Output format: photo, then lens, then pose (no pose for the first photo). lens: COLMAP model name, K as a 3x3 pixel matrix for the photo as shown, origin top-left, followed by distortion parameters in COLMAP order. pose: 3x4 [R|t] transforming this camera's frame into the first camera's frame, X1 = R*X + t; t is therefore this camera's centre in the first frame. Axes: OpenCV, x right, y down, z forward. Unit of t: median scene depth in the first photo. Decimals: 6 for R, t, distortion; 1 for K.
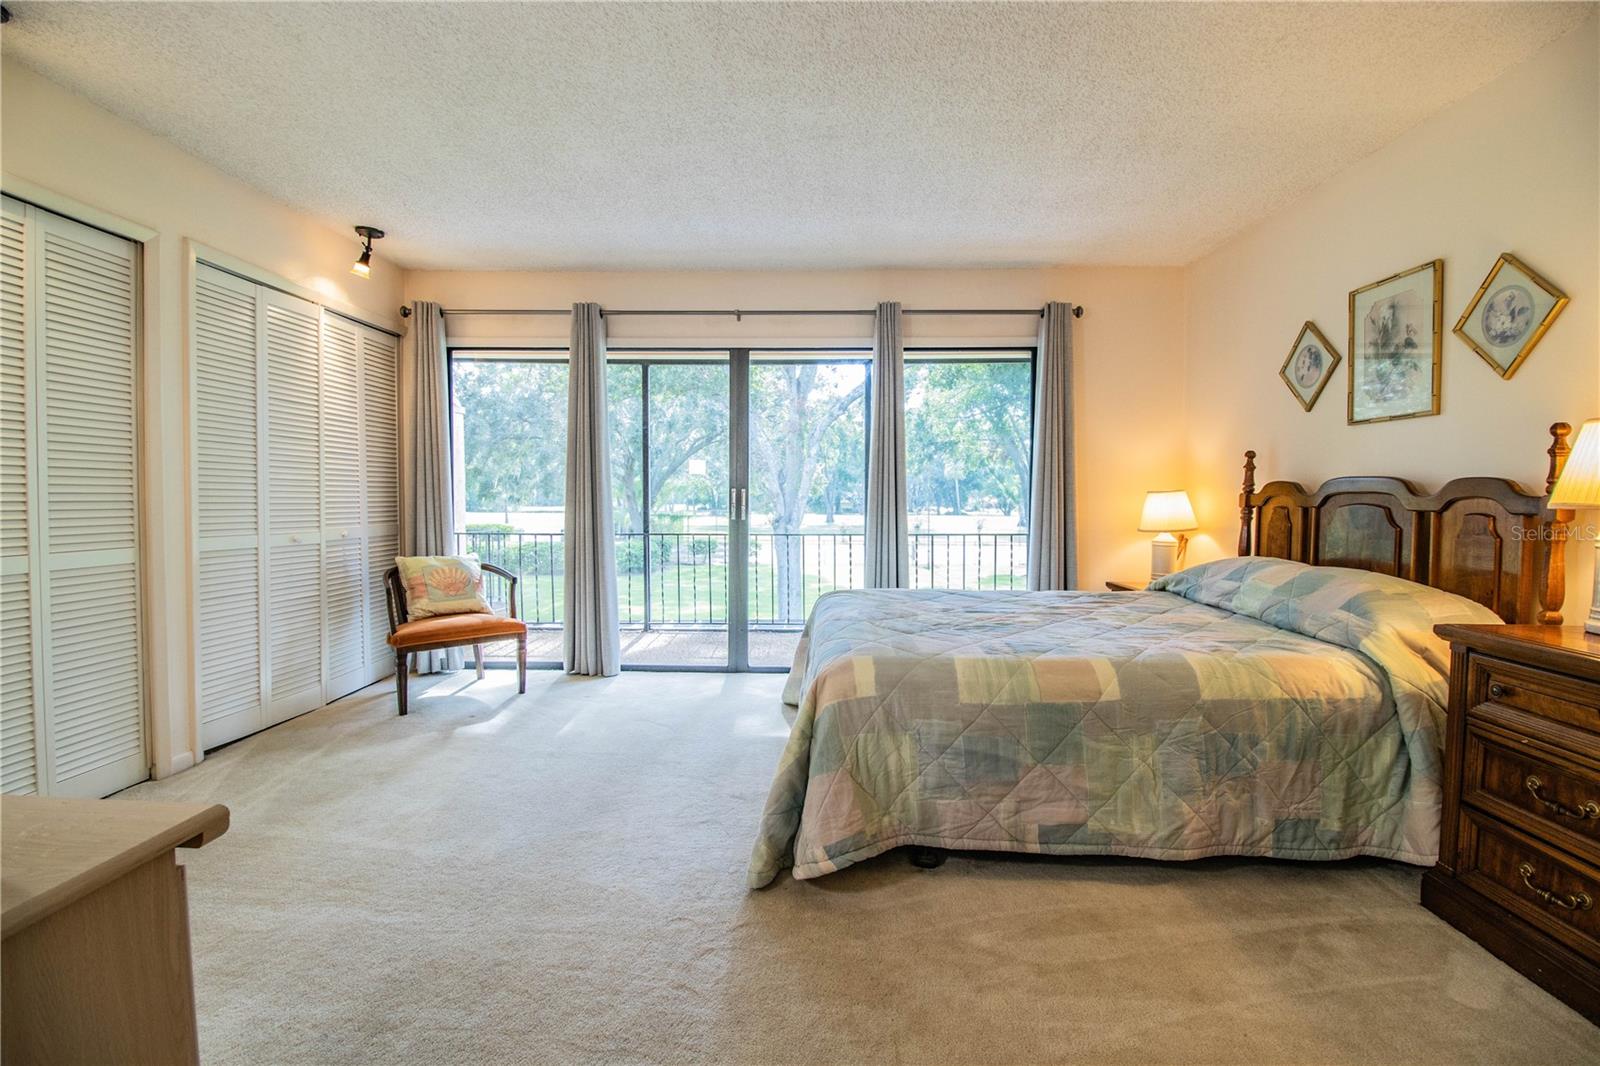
lens RADIAL K [[748.0, 0, 812.0], [0, 748.0, 524.2], [0, 0, 1]] dist [0.000188, -0.014108]
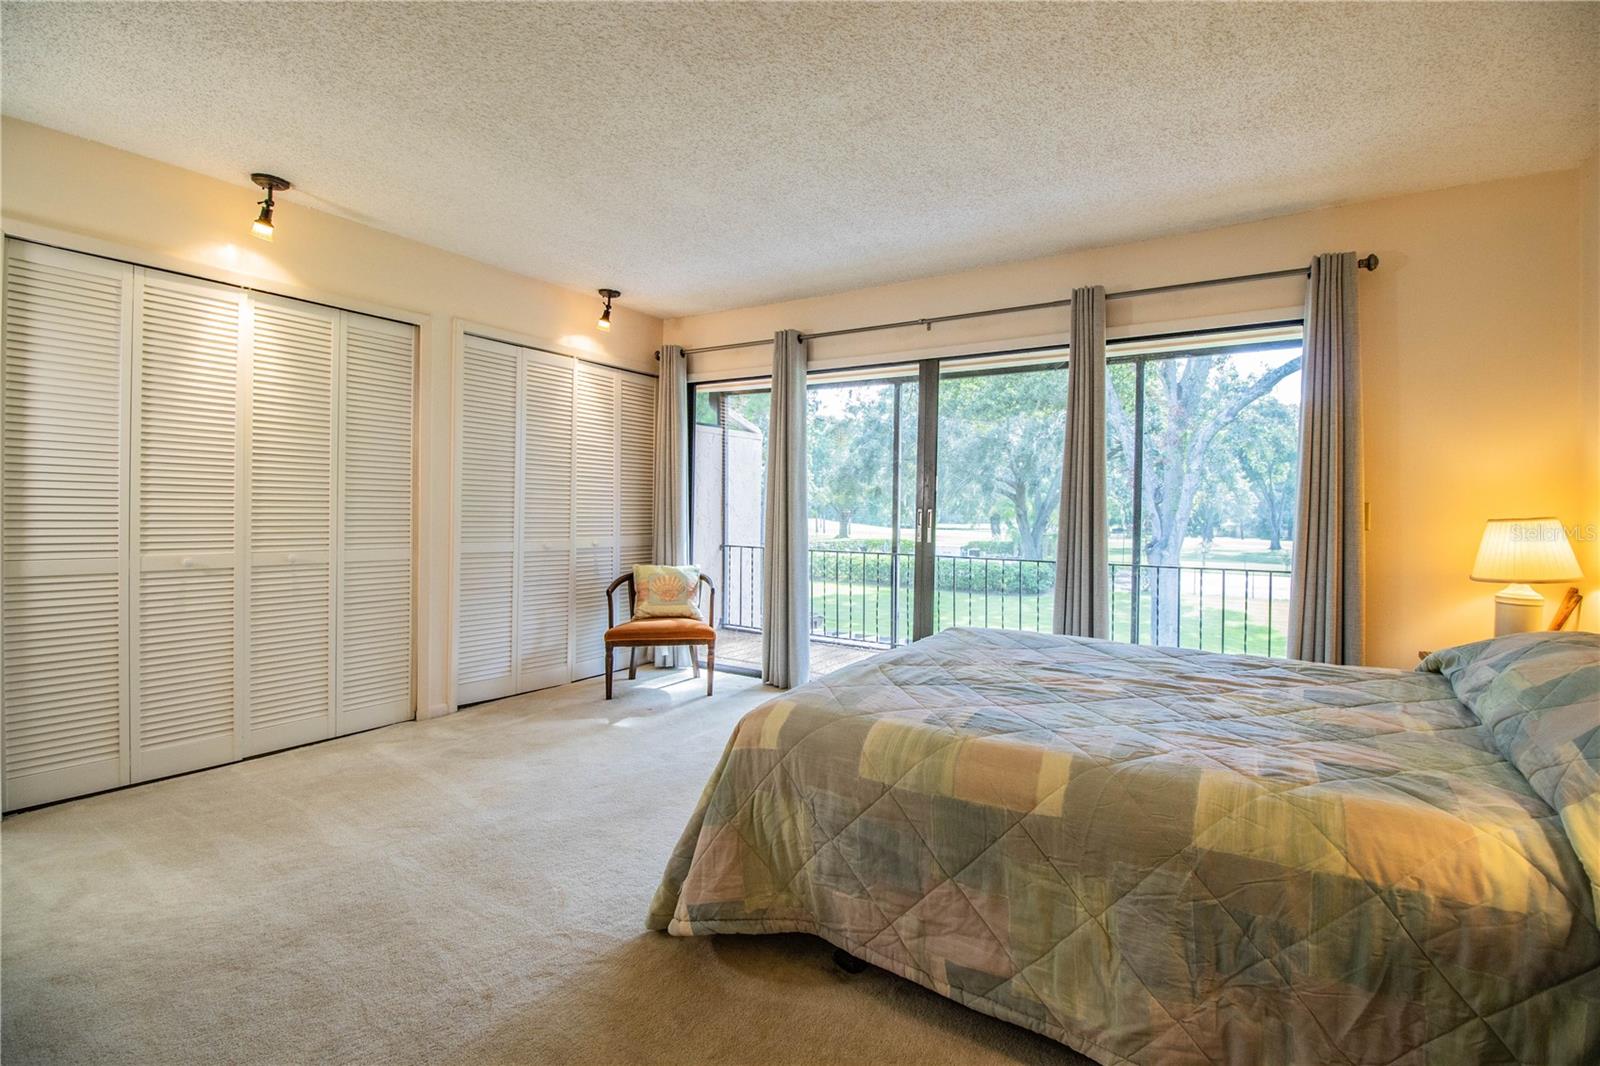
lens RADIAL K [[748.0, 0, 812.0], [0, 748.0, 524.2], [0, 0, 1]] dist [0.000188, -0.014108]
pose [[0.850890, 0.019833, -0.524970, 0.572395], [-0.032676, 0.999350, -0.015207, -0.020434], [0.524327, 0.030093, 0.850985, 0.275540]]
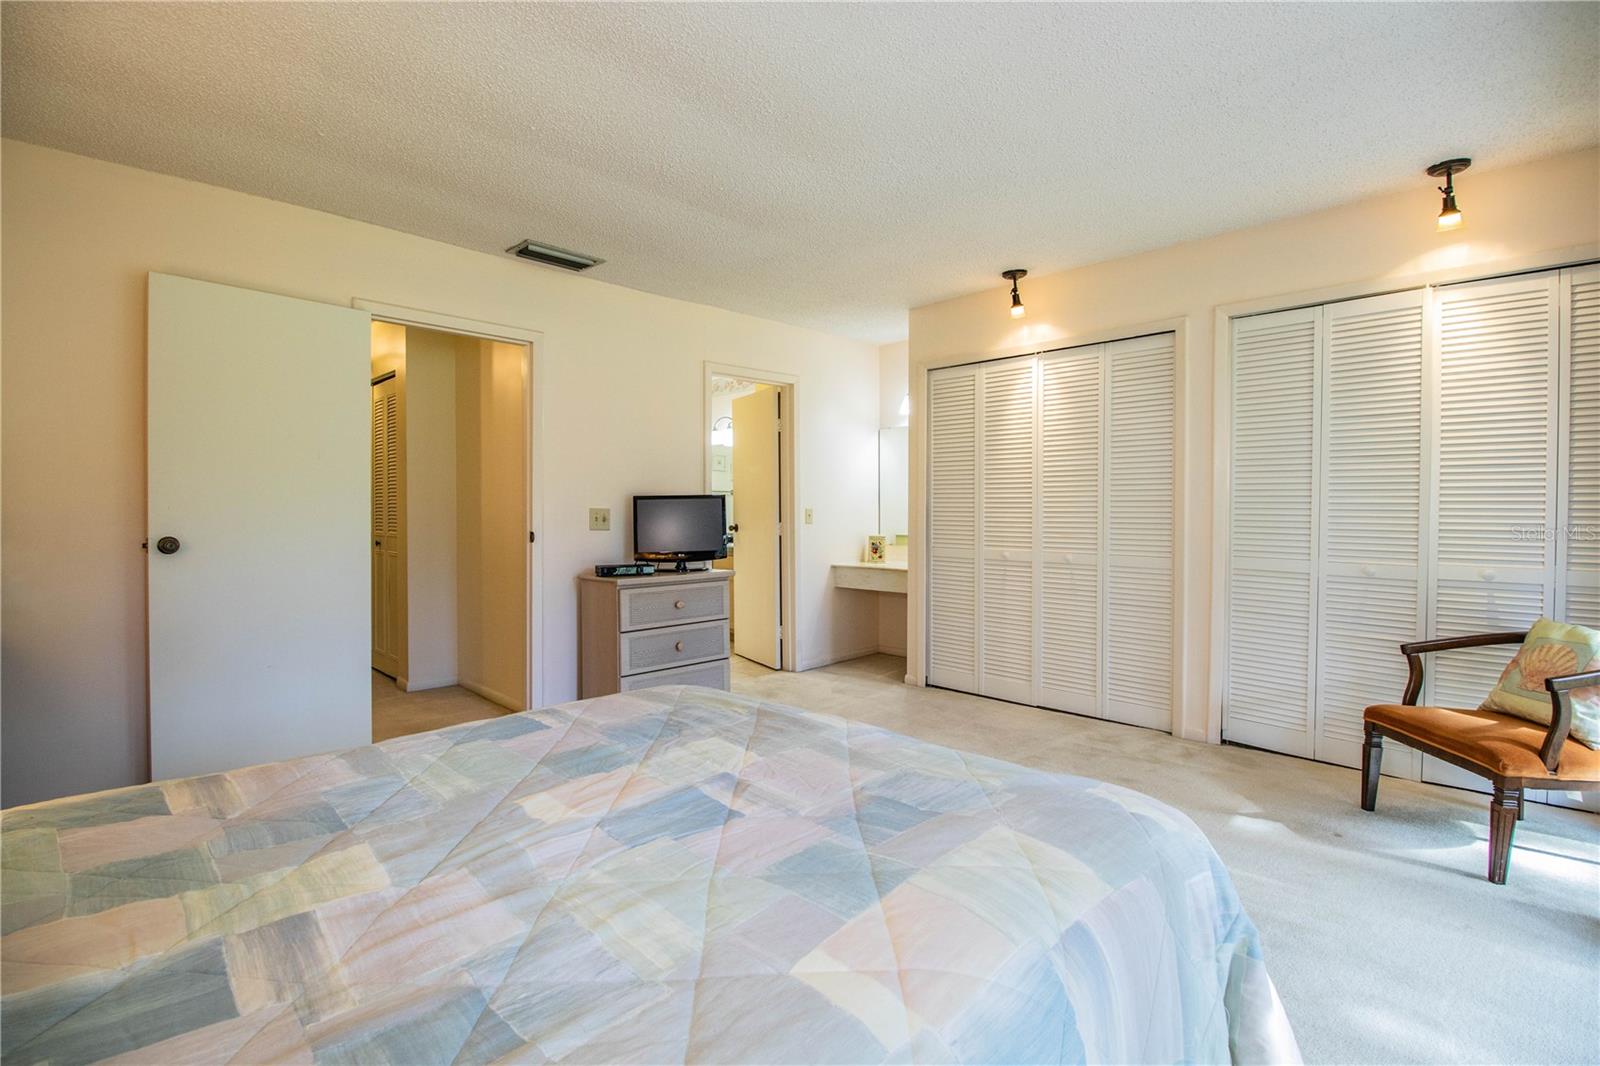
lens RADIAL K [[748.0, 0, 812.0], [0, 748.0, 524.2], [0, 0, 1]] dist [0.000188, -0.014108]
pose [[-0.707688, -0.005102, -0.706507, 0.656987], [-0.041323, 0.998561, 0.034181, -0.062585], [0.705316, 0.053385, -0.706880, 1.925989]]
